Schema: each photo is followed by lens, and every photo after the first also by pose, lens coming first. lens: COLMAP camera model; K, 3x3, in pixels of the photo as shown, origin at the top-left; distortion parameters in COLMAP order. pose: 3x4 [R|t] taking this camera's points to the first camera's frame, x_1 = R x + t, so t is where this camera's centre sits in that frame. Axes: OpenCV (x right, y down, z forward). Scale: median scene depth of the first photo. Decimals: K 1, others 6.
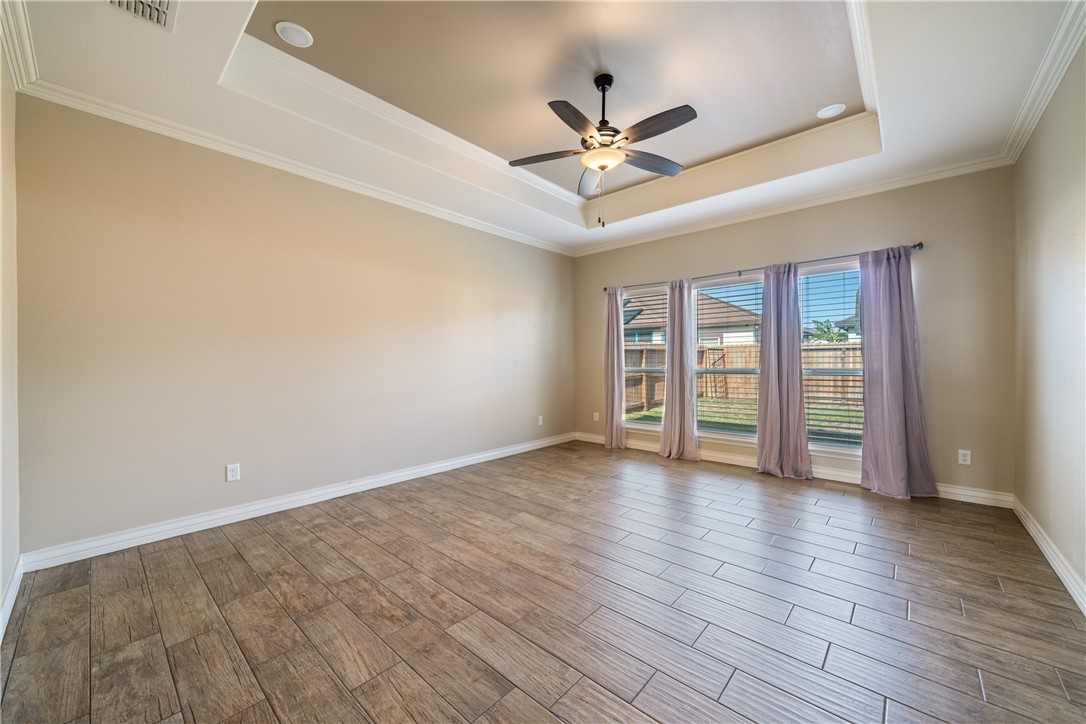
lens RADIAL K [[410.9, 0, 540.2], [0, 410.9, 362.2], [0, 0, 1]] dist [0.000572, 0.000647]
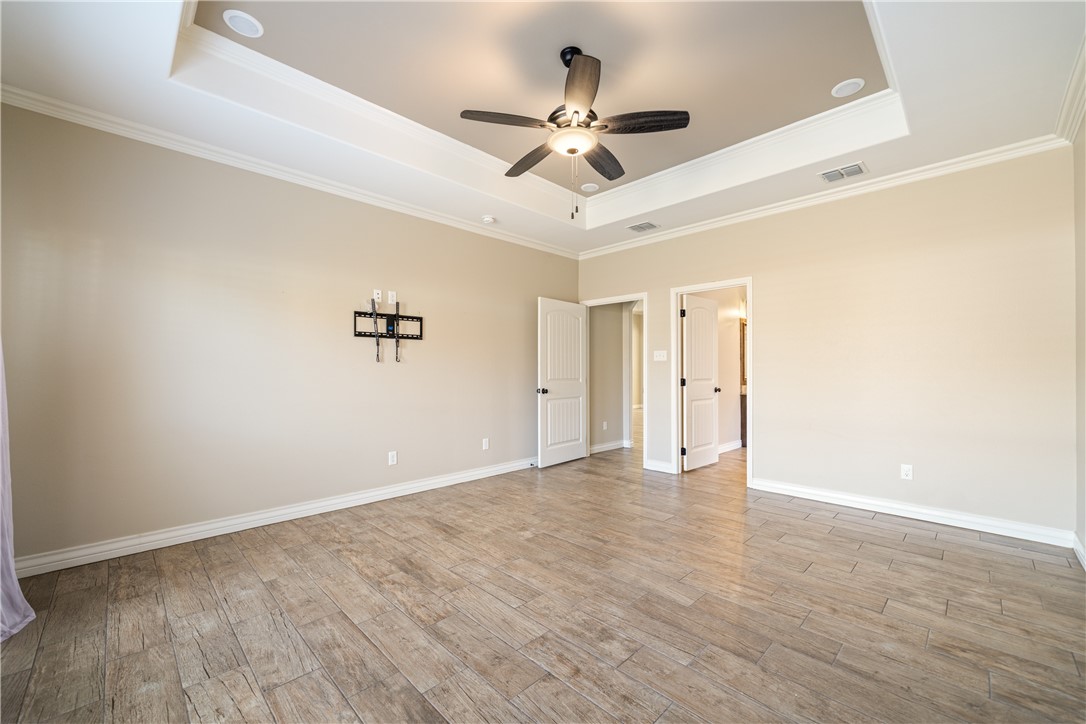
lens RADIAL K [[434.0, 0, 543.0], [0, 434.0, 365.2], [0, 0, 1]] dist [-0.002224, 0.000322]
pose [[-0.998920, 0.004828, 0.046204, 0.178091], [0.004288, 0.999921, -0.011779, -0.006130], [-0.046257, -0.011568, -0.998863, 1.953946]]
